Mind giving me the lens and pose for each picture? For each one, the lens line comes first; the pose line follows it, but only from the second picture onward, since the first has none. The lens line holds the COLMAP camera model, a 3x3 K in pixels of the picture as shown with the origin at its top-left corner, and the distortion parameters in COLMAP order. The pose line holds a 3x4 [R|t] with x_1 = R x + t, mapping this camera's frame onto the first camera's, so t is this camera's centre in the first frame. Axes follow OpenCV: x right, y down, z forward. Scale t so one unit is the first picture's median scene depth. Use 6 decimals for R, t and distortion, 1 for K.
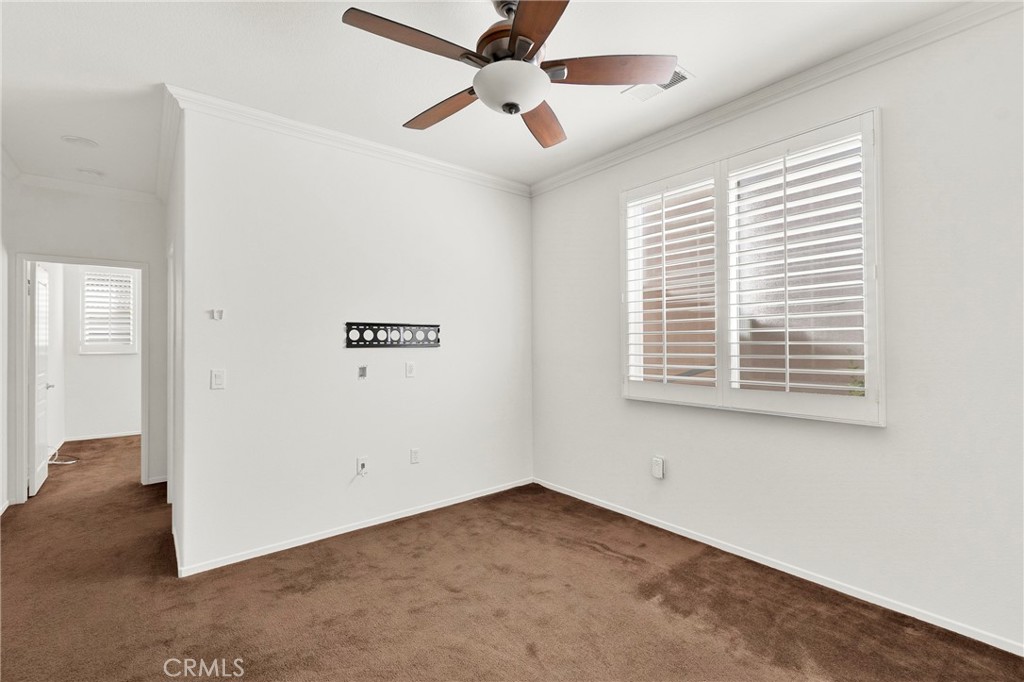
lens RADIAL K [[454.9, 0, 515.4], [0, 454.9, 338.4], [0, 0, 1]] dist [0.002239, -0.001372]
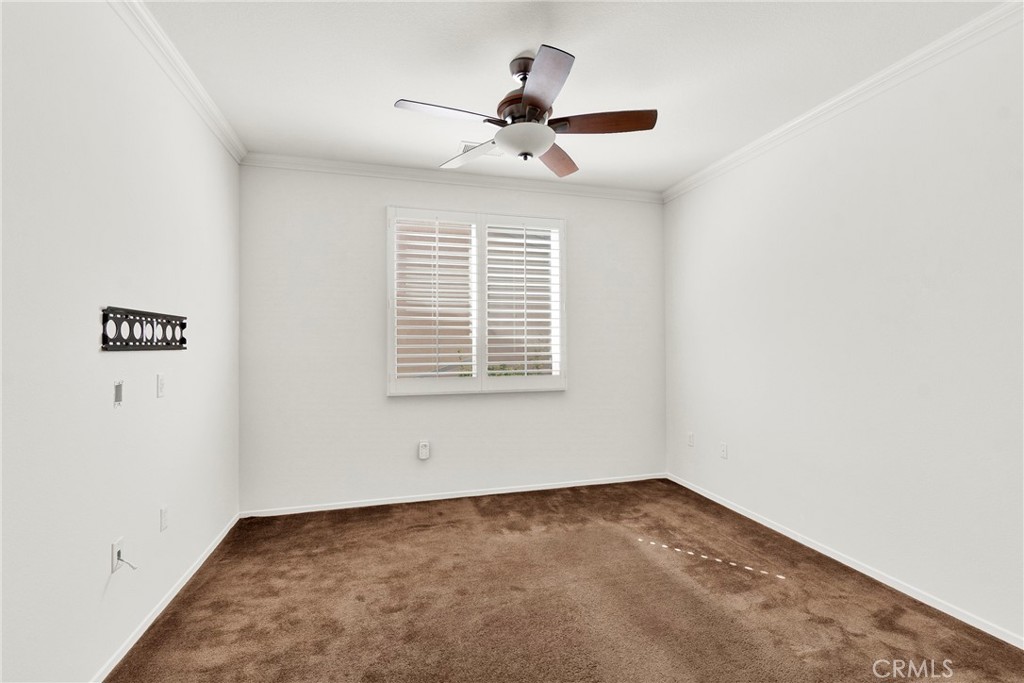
lens RADIAL K [[454.9, 0, 515.4], [0, 454.9, 338.9], [0, 0, 1]] dist [0.002239, -0.001372]
pose [[0.399796, 0.016908, 0.916448, -0.686805], [-0.005723, 0.999856, -0.015950, 0.011270], [-0.916586, 0.001132, 0.399835, 0.310715]]
